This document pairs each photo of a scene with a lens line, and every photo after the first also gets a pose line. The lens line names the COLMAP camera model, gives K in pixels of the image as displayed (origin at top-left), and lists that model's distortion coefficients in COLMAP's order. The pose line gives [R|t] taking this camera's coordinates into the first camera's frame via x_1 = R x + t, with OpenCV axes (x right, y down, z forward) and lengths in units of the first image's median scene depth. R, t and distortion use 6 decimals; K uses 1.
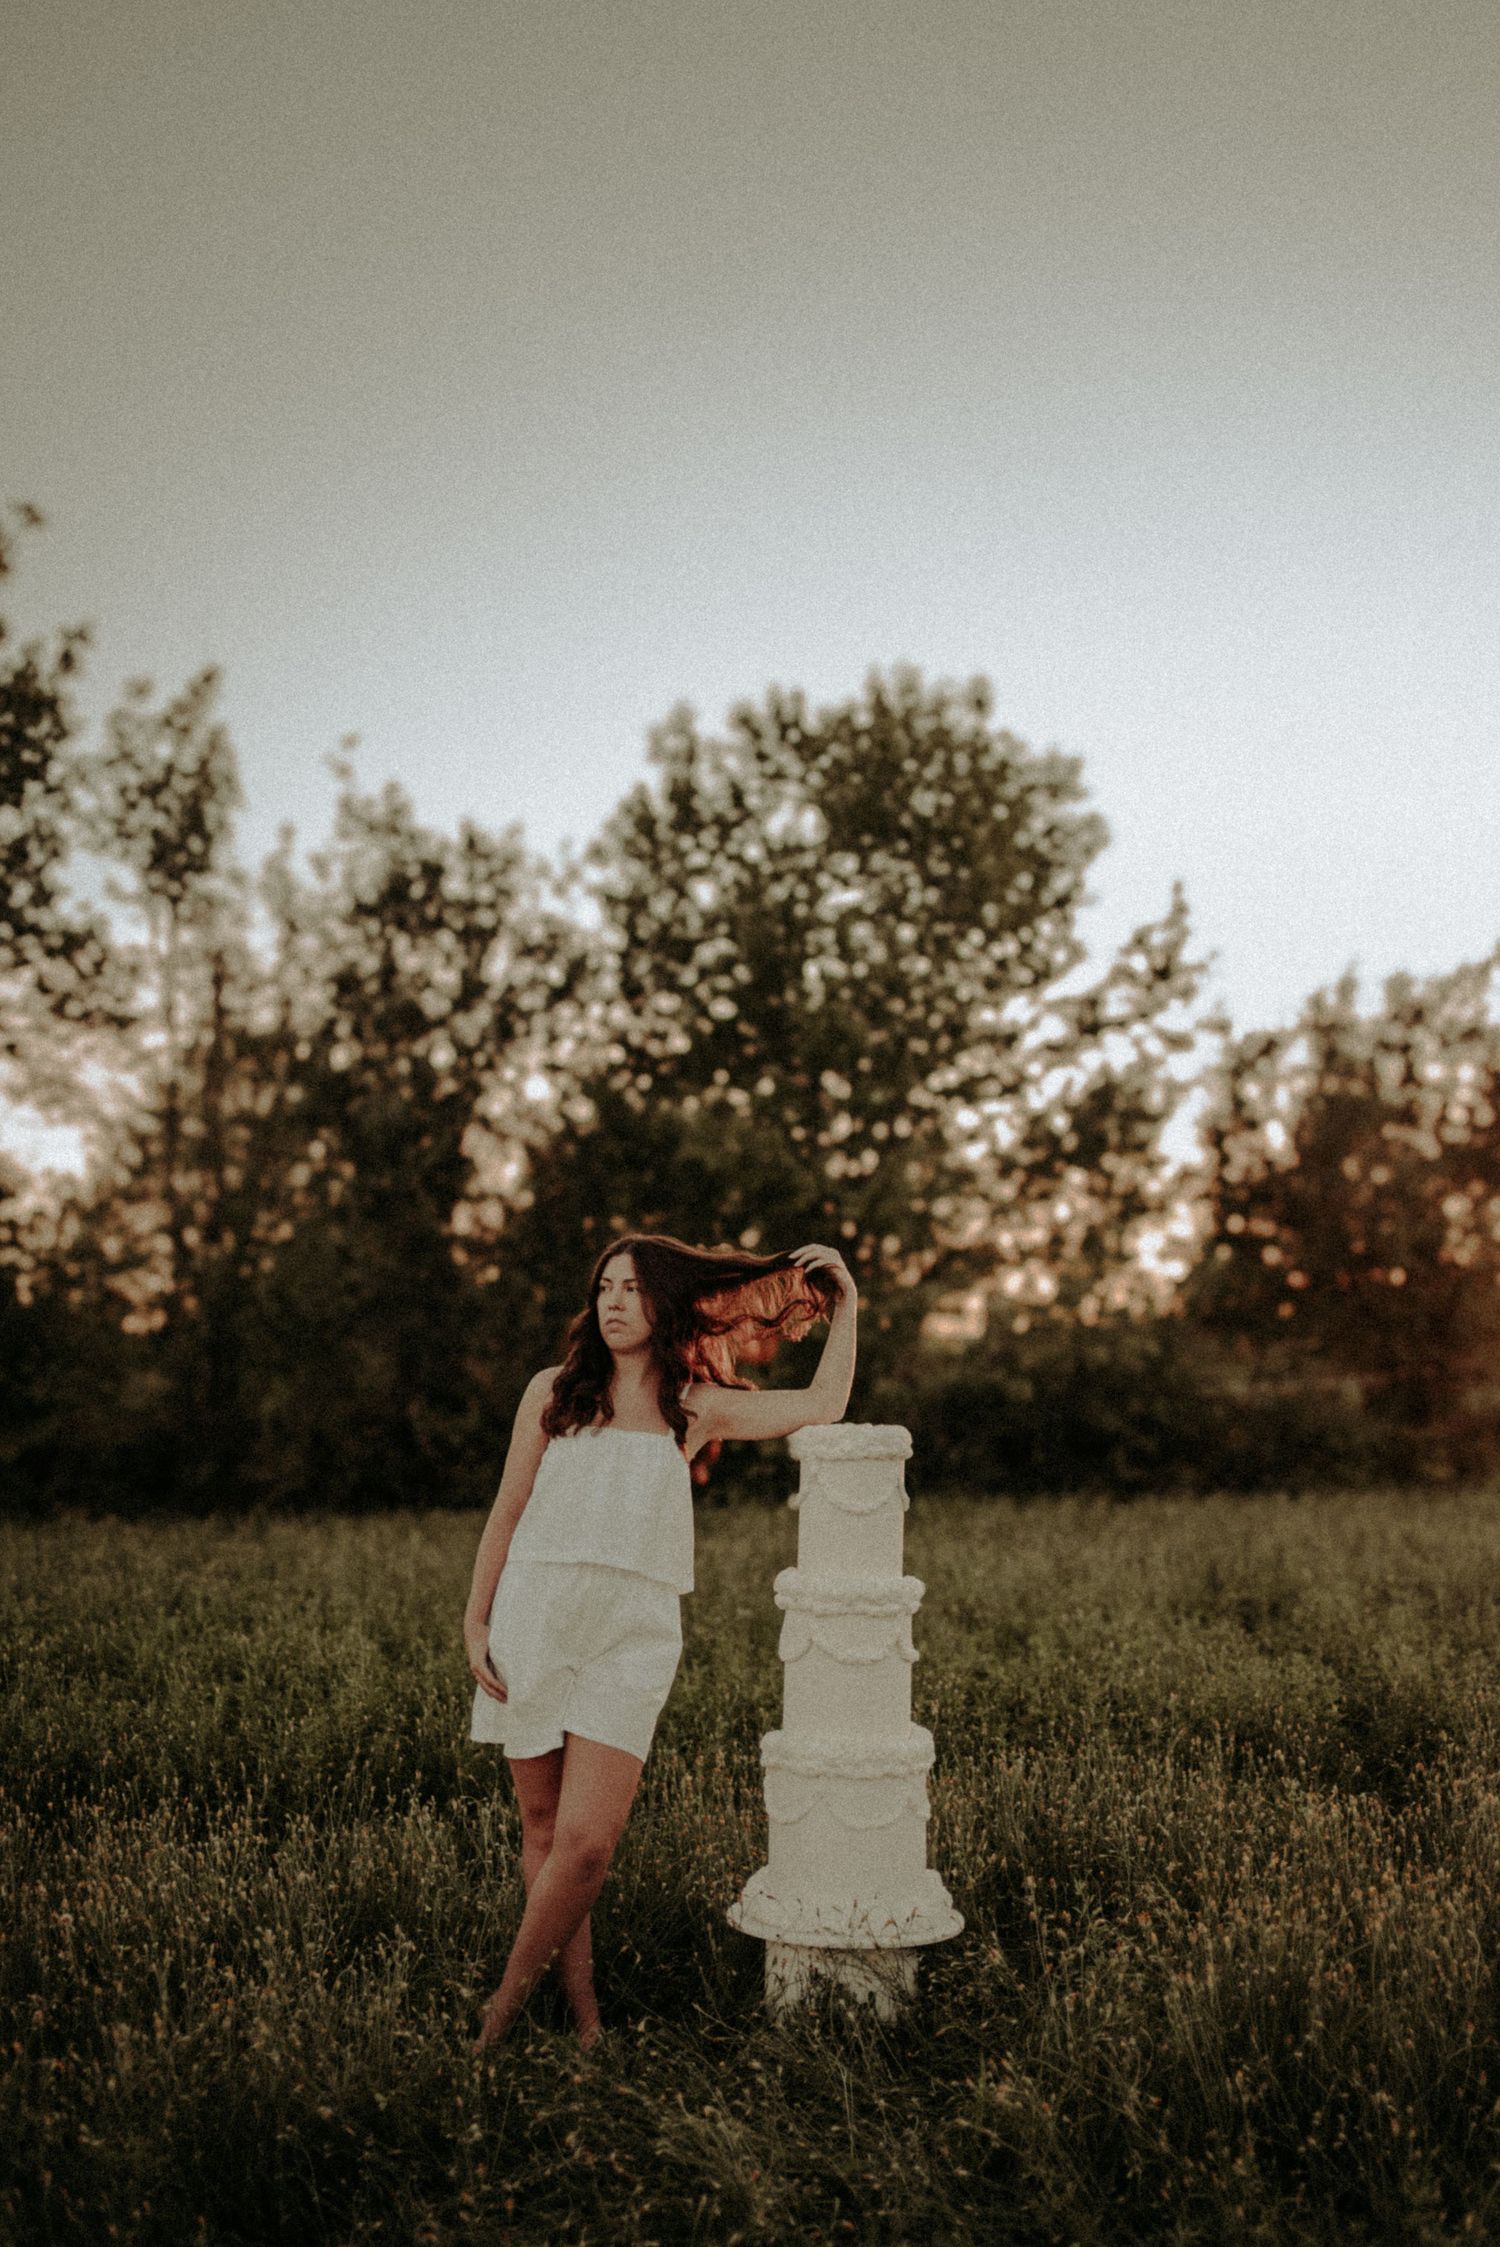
lens RADIAL K [[2434.1, 0, 744.7], [0, 2434.1, 1046.2], [0, 0, 1]] dist [-0.004232, -0.003057]
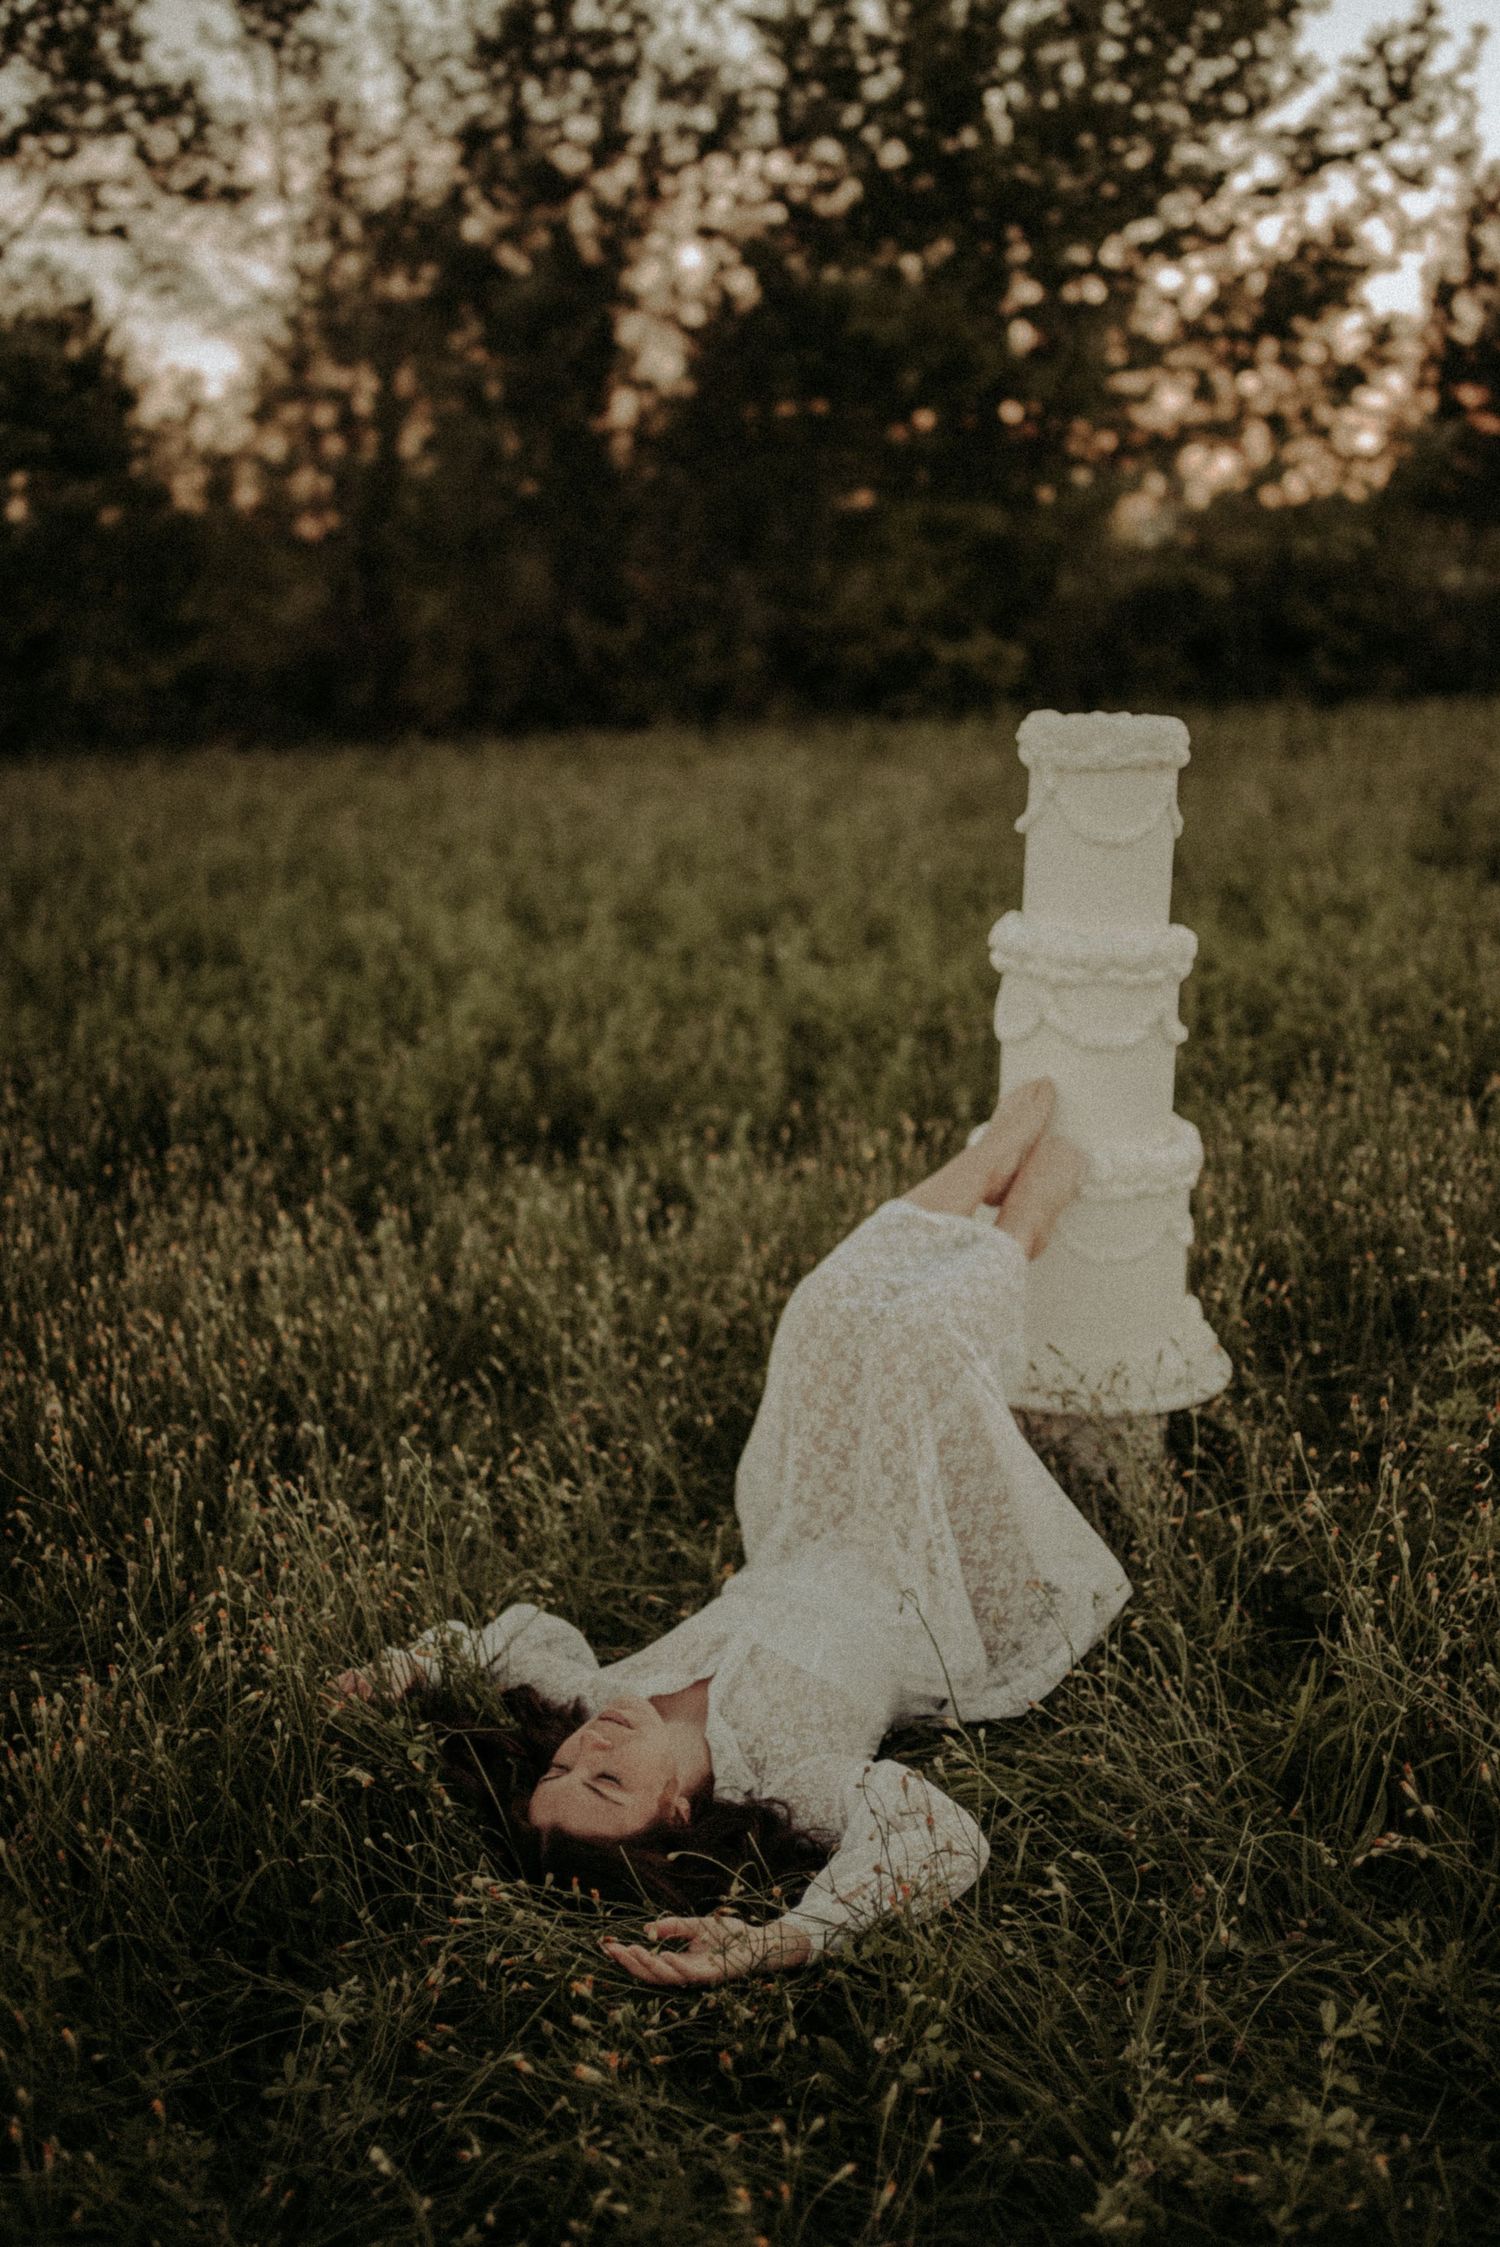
lens RADIAL K [[2247.8, 0, 753.9], [0, 2247.8, 1150.9], [0, 0, 1]] dist [-0.005113, -0.008563]
pose [[0.997446, -0.003809, -0.071321, -0.003128], [0.030832, 0.923704, 0.381863, 0.006007], [0.064425, -0.383087, 0.921463, 0.103462]]
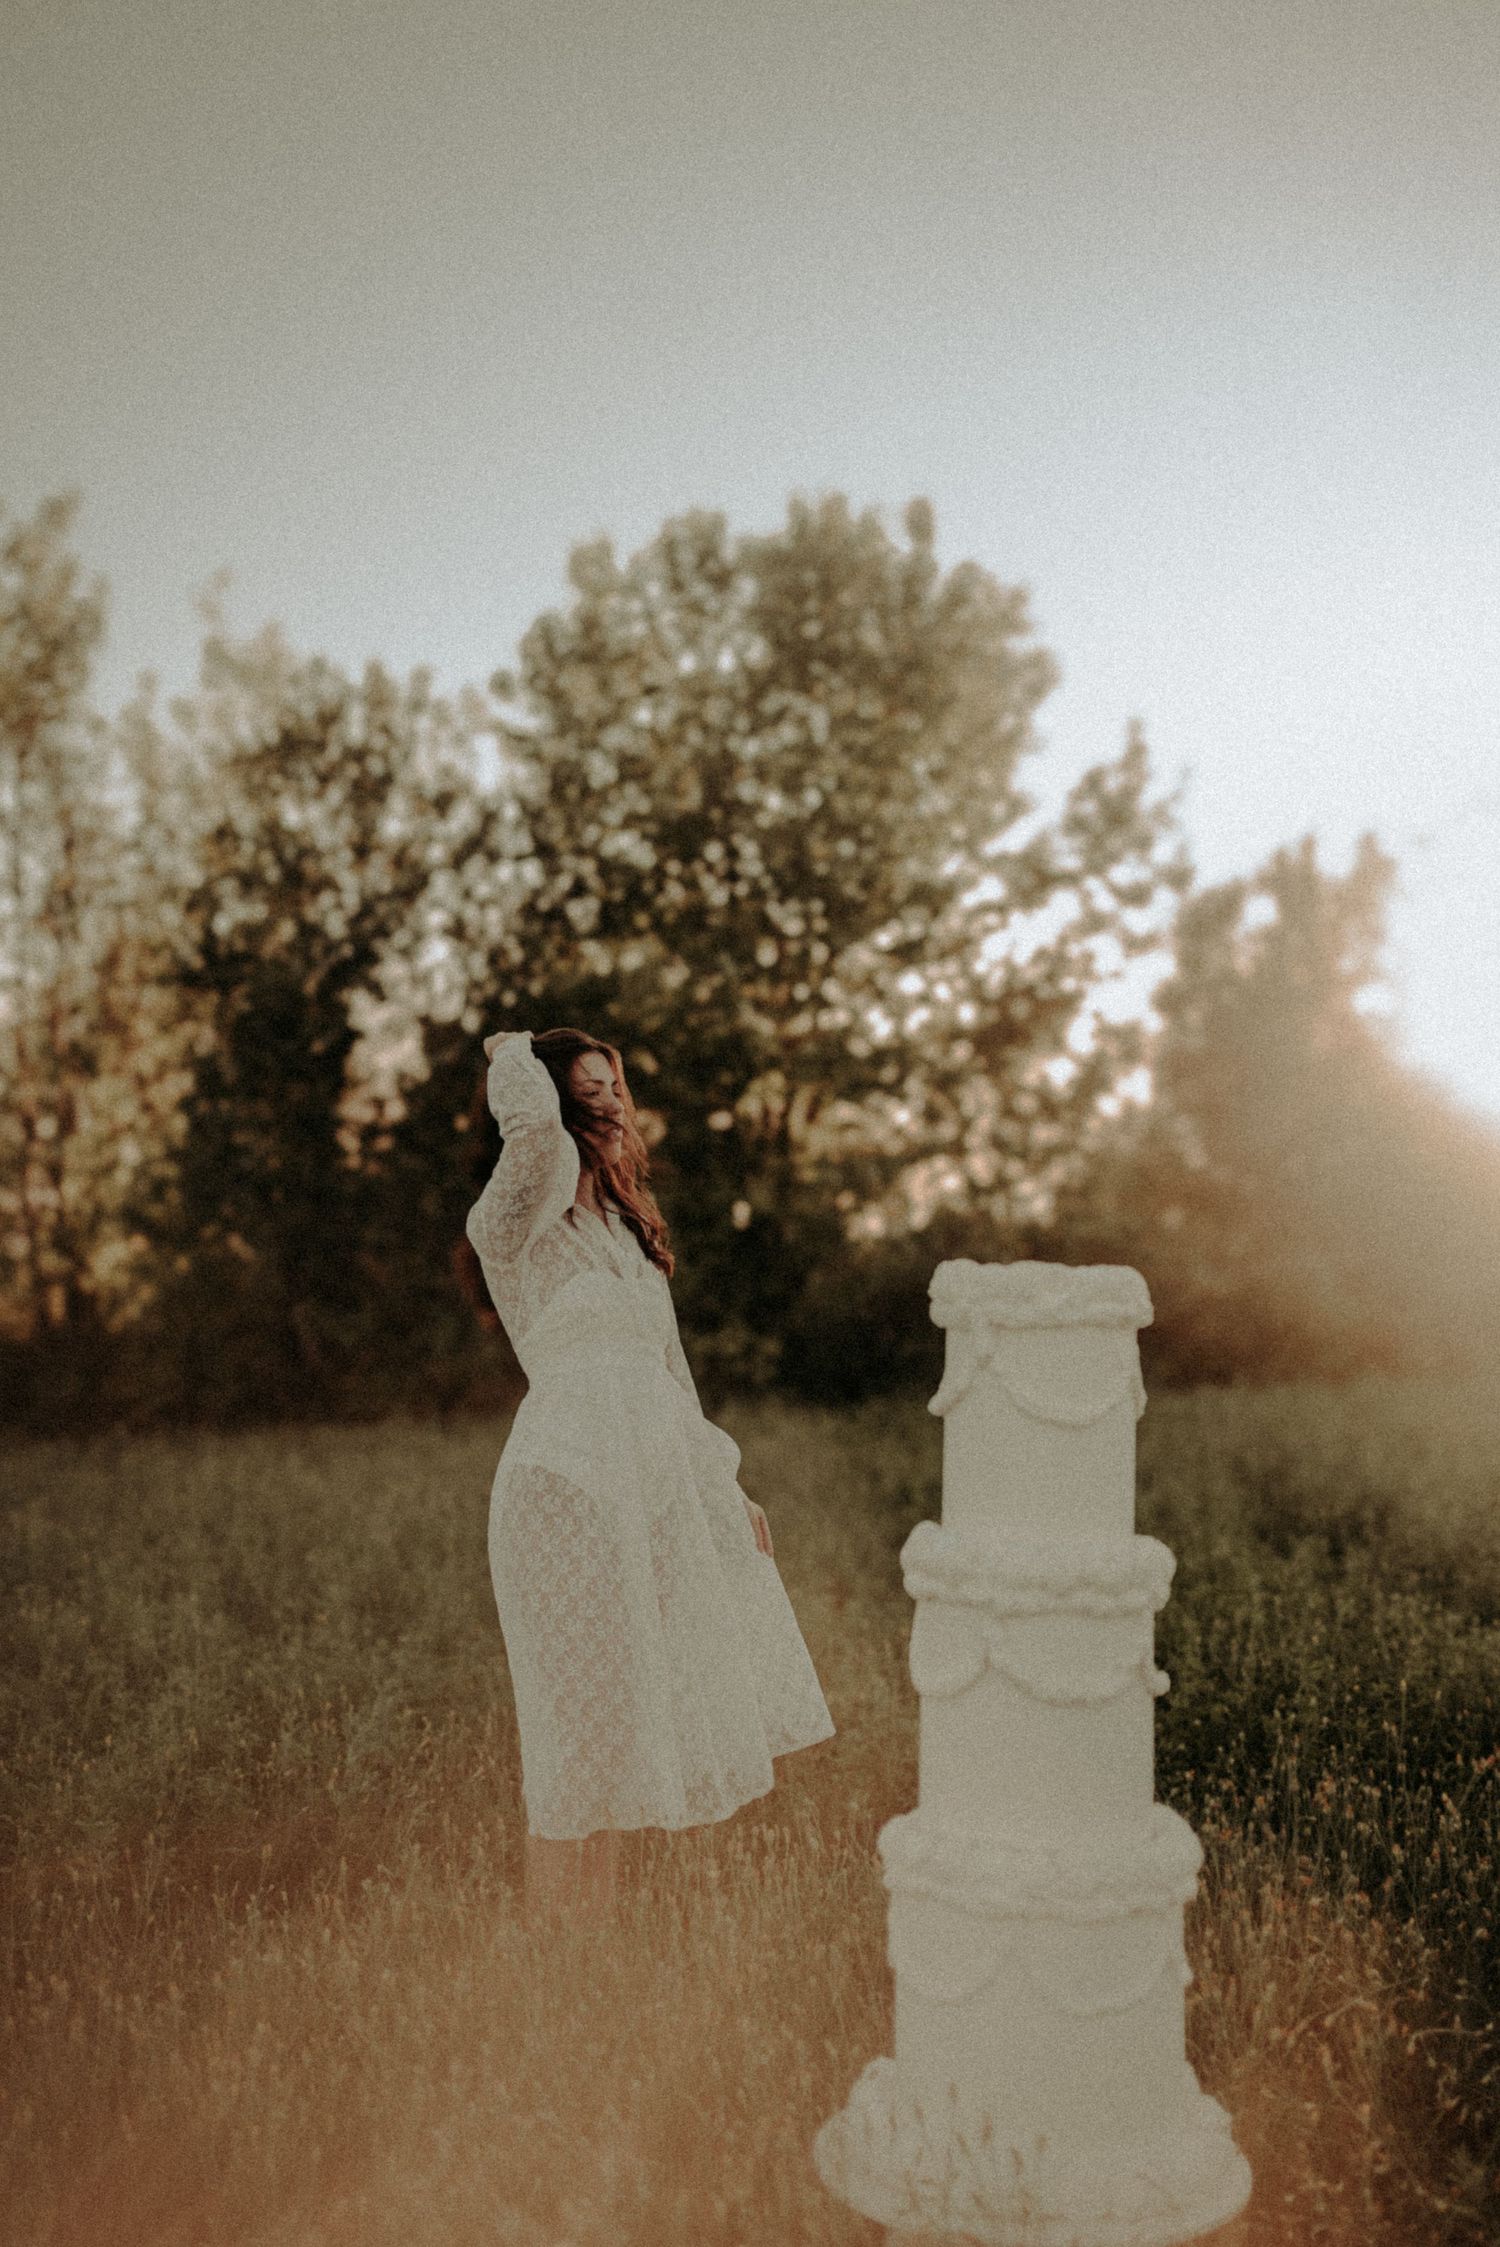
lens RADIAL K [[2284.0, 0, 761.4], [0, 2284.0, 1067.9], [0, 0, 1]] dist [0.008828, -0.215217]
pose [[0.998146, -0.016676, 0.058533, -0.013984], [0.014368, 0.999111, 0.039637, 0.026984], [-0.059142, -0.038723, 0.997498, 0.147457]]
